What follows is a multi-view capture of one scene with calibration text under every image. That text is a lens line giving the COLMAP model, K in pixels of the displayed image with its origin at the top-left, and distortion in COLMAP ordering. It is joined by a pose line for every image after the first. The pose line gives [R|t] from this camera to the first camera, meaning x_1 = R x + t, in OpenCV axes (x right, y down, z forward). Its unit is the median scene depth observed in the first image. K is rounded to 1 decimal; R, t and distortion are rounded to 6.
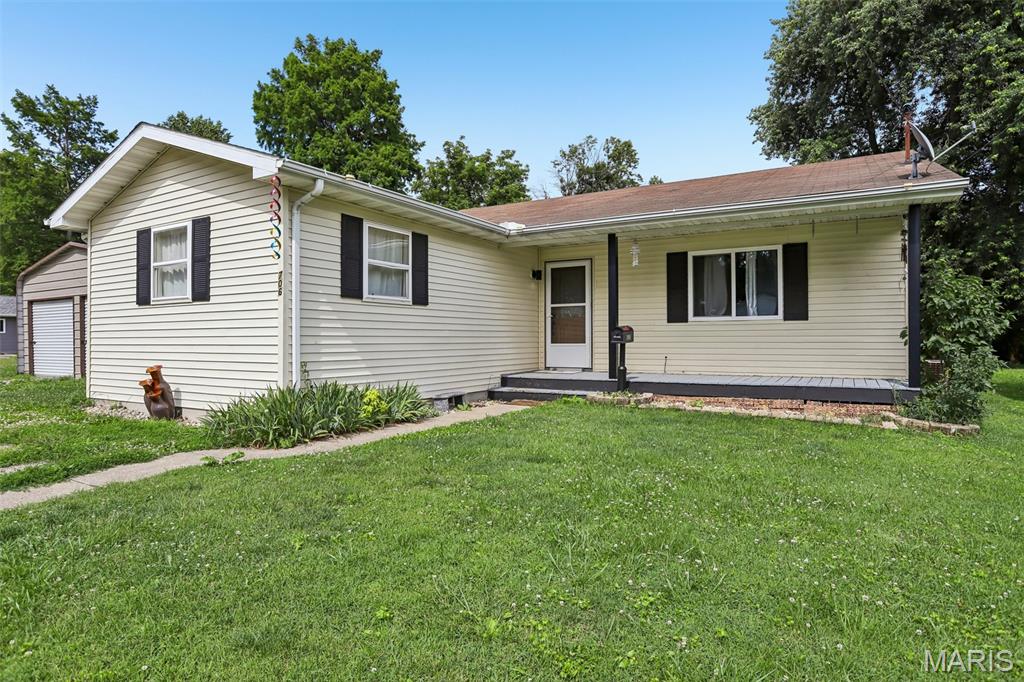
lens RADIAL K [[595.7, 0, 508.6], [0, 595.7, 337.8], [0, 0, 1]] dist [-0.025713, 0.000810]
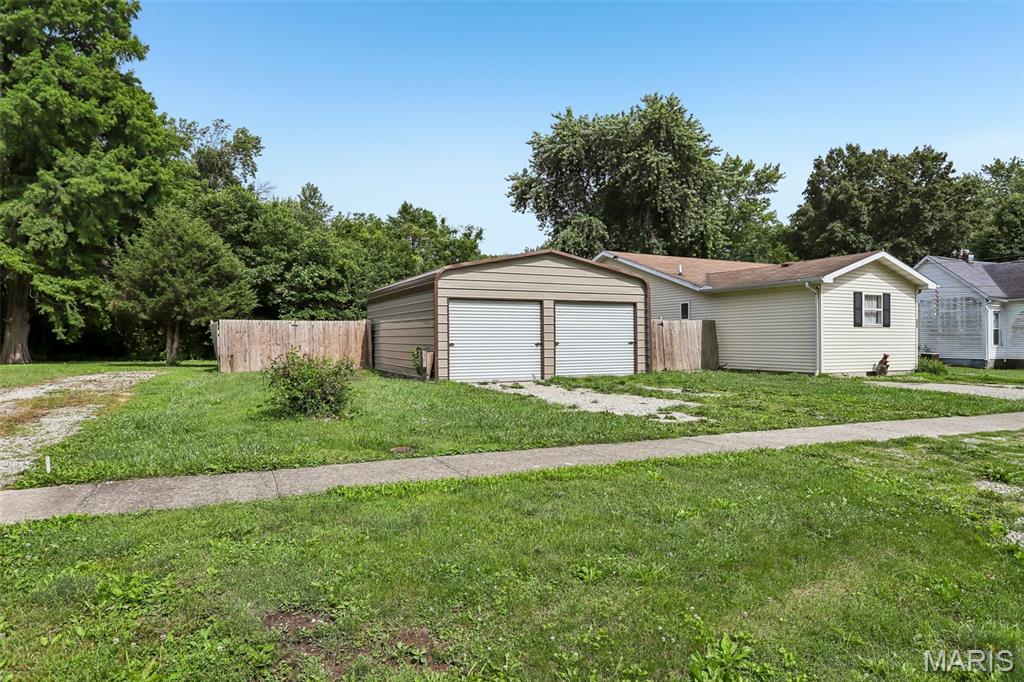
lens RADIAL K [[621.8, 0, 512.0], [0, 621.8, 341.0], [0, 0, 1]] dist [-0.039320, 0.001759]
pose [[0.554277, 0.003065, 0.832327, -1.955854], [-0.005669, 0.999984, 0.000093, 0.002934], [-0.832313, -0.004771, 0.554286, 0.490913]]
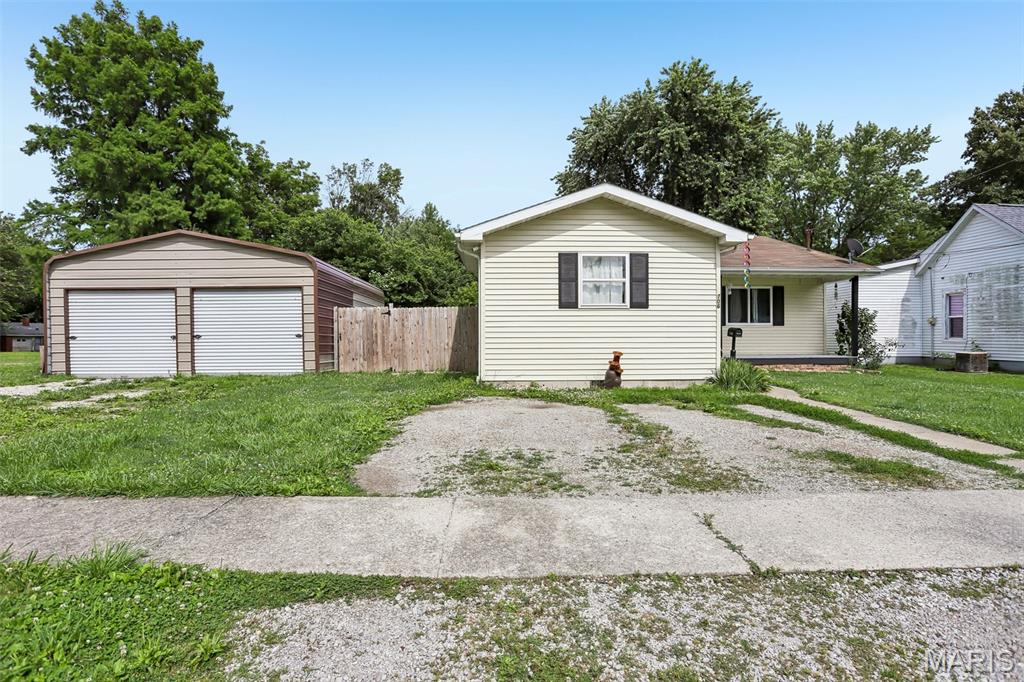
lens RADIAL K [[528.3, 0, 508.3], [0, 528.3, 339.8], [0, 0, 1]] dist [-0.068302, 0.038979]
pose [[0.842943, -0.000674, 0.538003, -0.849184], [-0.002549, 0.999983, 0.005247, 0.007193], [-0.537998, -0.005794, 0.842927, 0.025424]]
